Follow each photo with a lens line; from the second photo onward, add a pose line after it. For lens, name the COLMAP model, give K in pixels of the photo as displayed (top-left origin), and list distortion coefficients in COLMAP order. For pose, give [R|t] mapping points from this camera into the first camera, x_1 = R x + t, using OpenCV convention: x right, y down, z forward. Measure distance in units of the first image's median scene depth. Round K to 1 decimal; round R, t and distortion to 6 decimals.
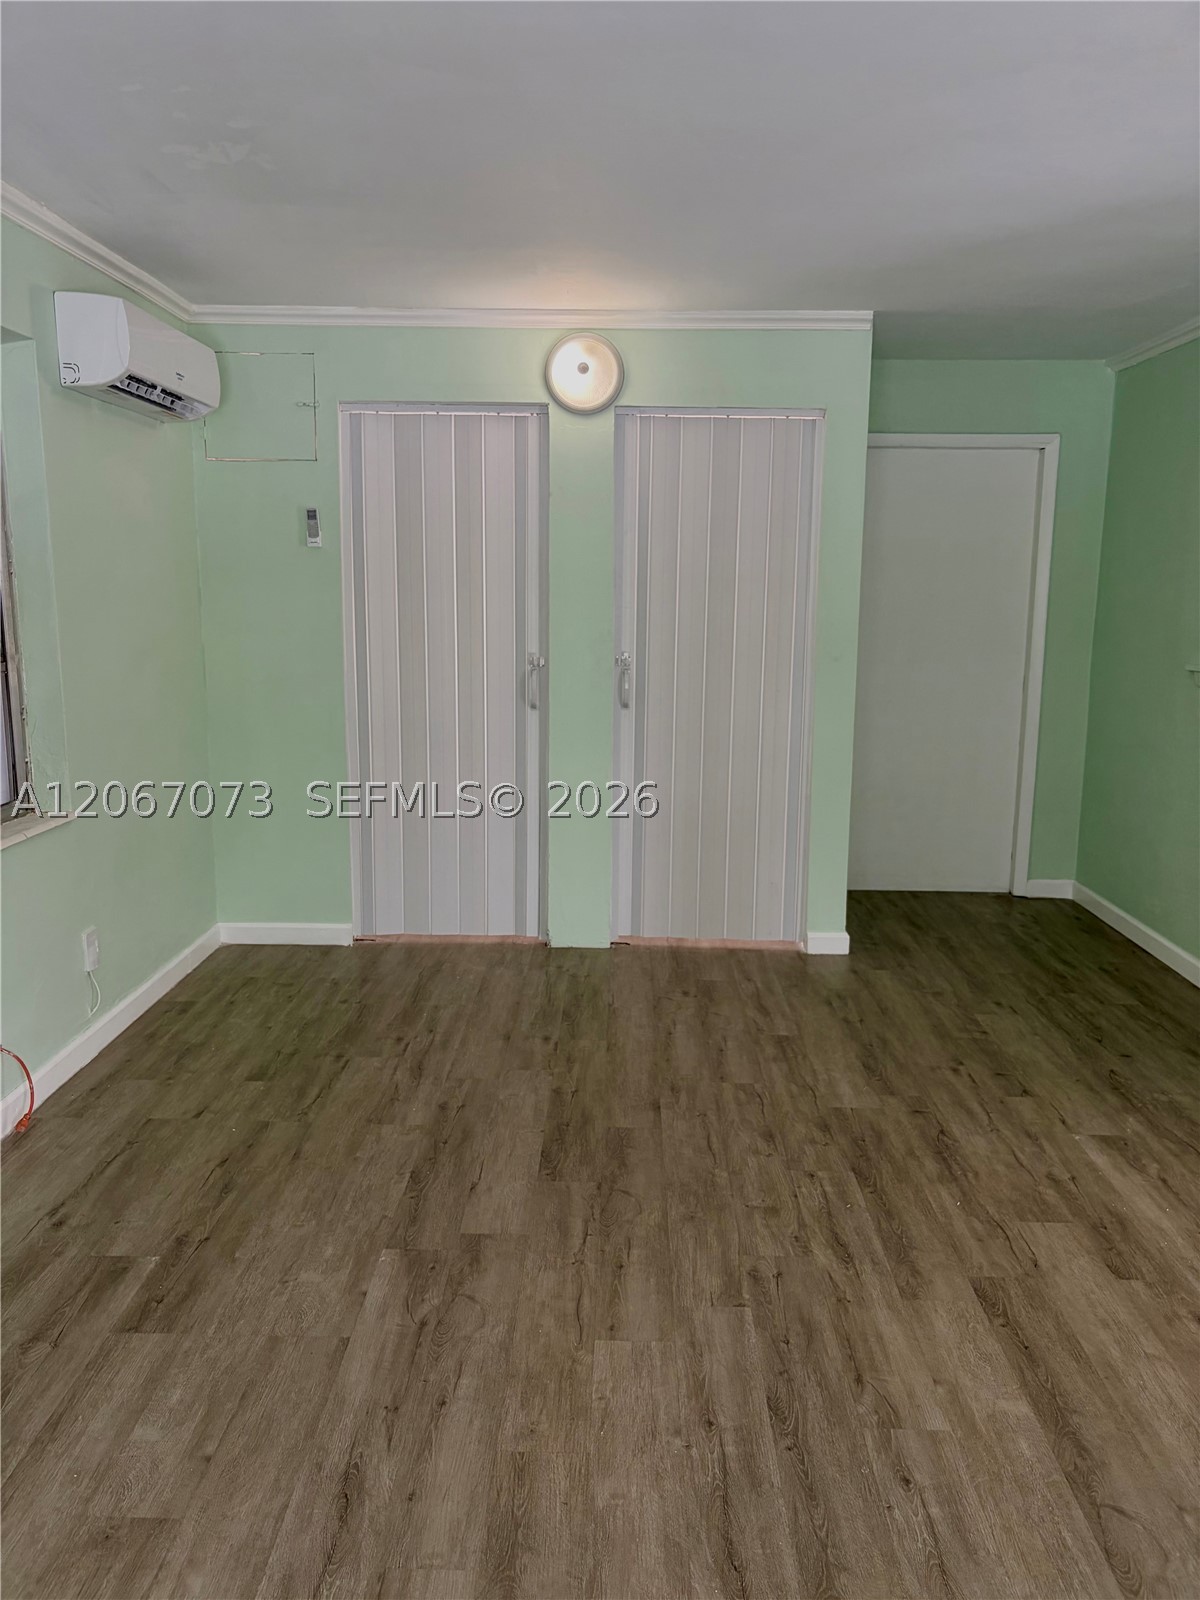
lens RADIAL K [[1225.5, 0, 603.4], [0, 1225.5, 800.7], [0, 0, 1]] dist [0.048180, -0.050265]
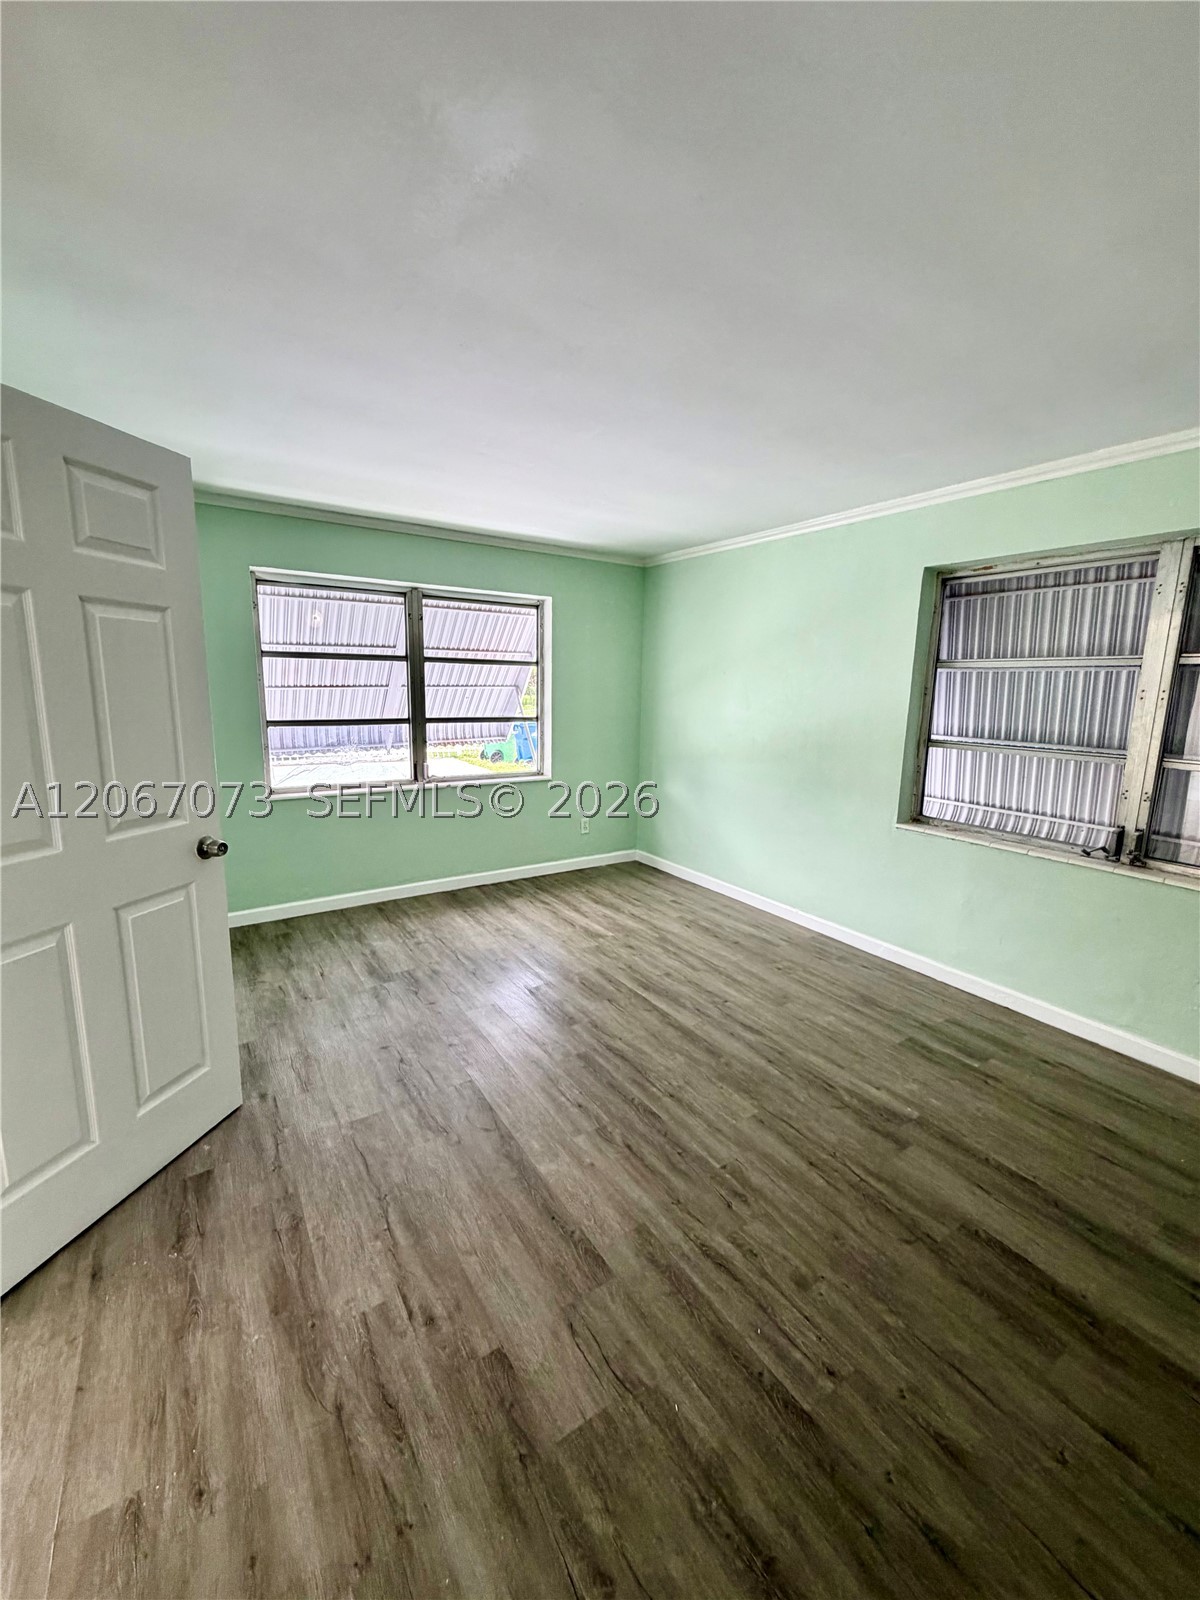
lens RADIAL K [[638.4, 0, 599.7], [0, 638.4, 795.6], [0, 0, 1]] dist [0.000474, -0.000363]
pose [[-0.826090, 0.068285, -0.559385, 0.656005], [-0.127568, 0.944205, 0.303651, -0.246675], [0.548909, 0.322203, -0.771287, 1.396291]]
